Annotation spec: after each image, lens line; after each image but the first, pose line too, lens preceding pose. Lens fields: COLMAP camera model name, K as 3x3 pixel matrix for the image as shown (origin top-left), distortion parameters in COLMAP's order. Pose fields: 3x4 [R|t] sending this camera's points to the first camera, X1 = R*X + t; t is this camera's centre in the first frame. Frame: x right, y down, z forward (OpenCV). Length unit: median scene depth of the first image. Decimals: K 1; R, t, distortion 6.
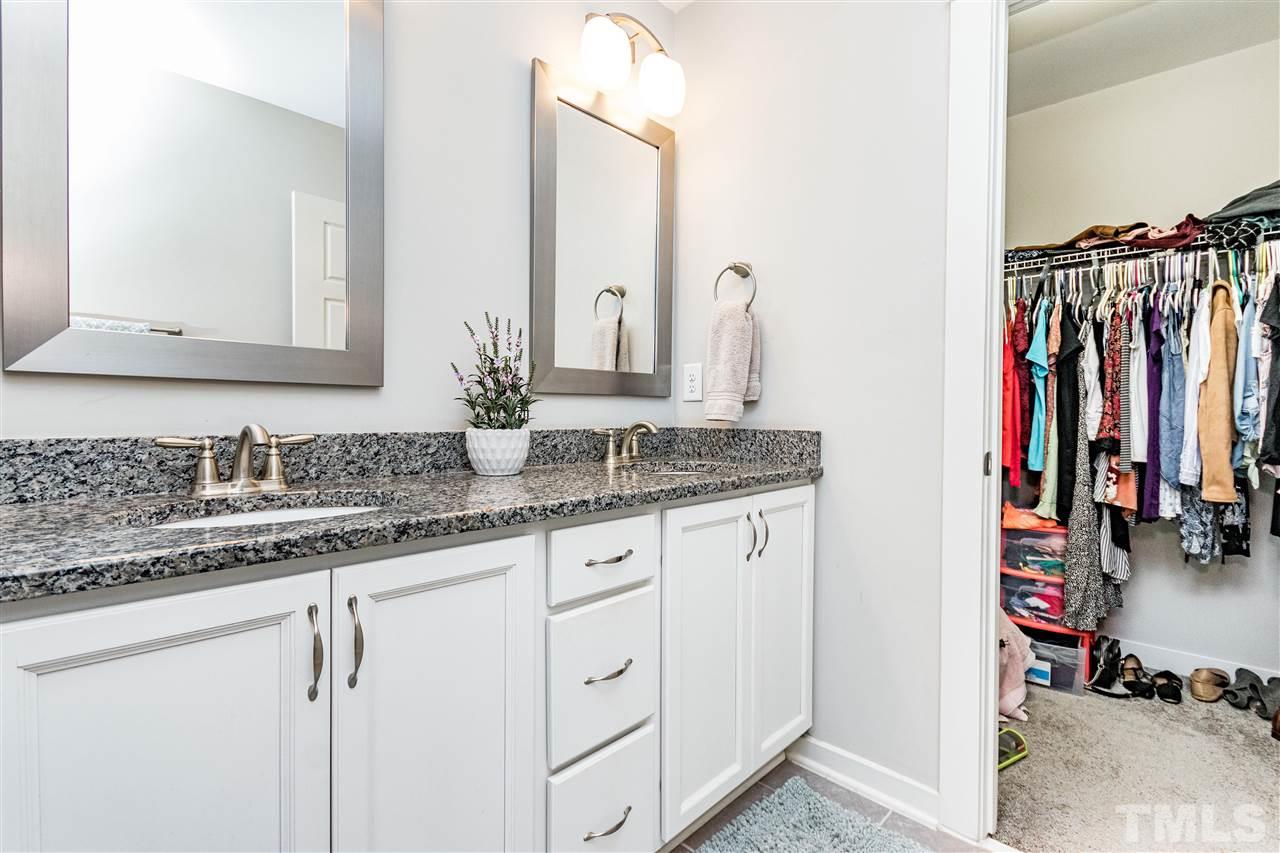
lens RADIAL K [[591.8, 0, 639.1], [0, 591.8, 424.1], [0, 0, 1]] dist [0.002559, 0.000051]
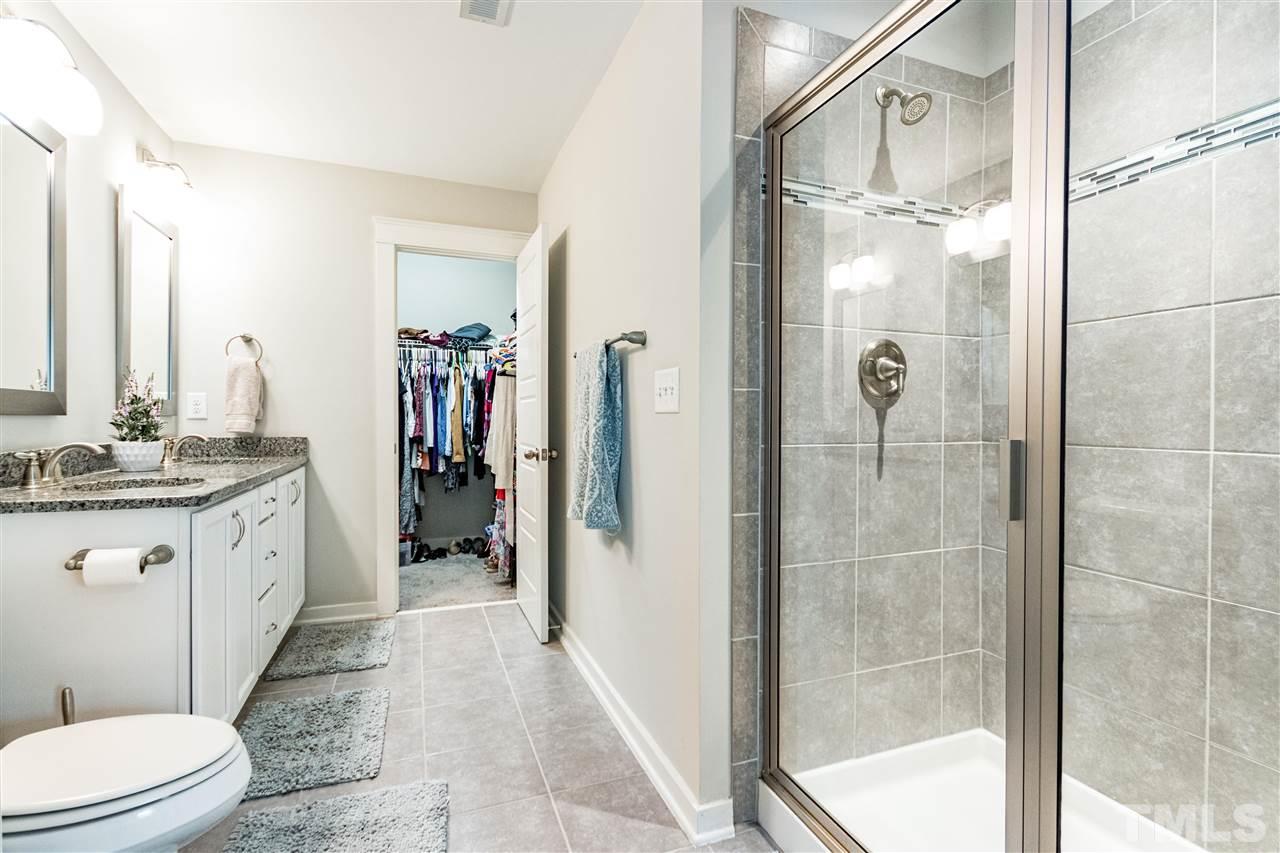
lens RADIAL K [[590.2, 0, 638.3], [0, 590.2, 427.2], [0, 0, 1]] dist [0.003481, -0.000887]
pose [[0.442114, -0.015670, 0.896822, -0.745214], [0.014729, 0.999839, 0.010209, -0.017924], [-0.896838, 0.008696, 0.442274, -0.620898]]
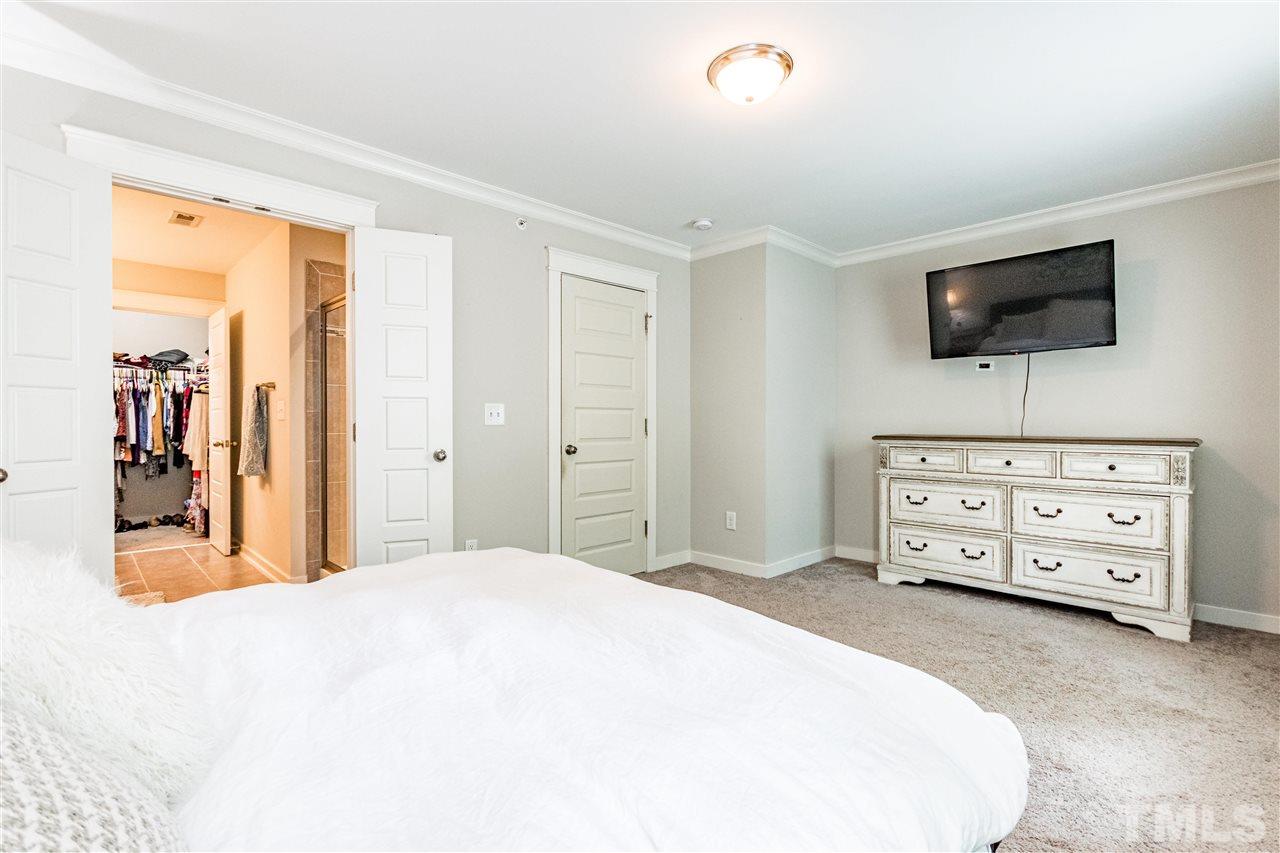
lens RADIAL K [[590.2, 0, 638.3], [0, 590.2, 427.2], [0, 0, 1]] dist [0.003481, -0.000887]
pose [[0.053547, -0.011972, 0.998494, -1.884684], [0.015454, 0.999818, 0.011159, -0.009200], [-0.998446, 0.014833, 0.053723, -1.591346]]
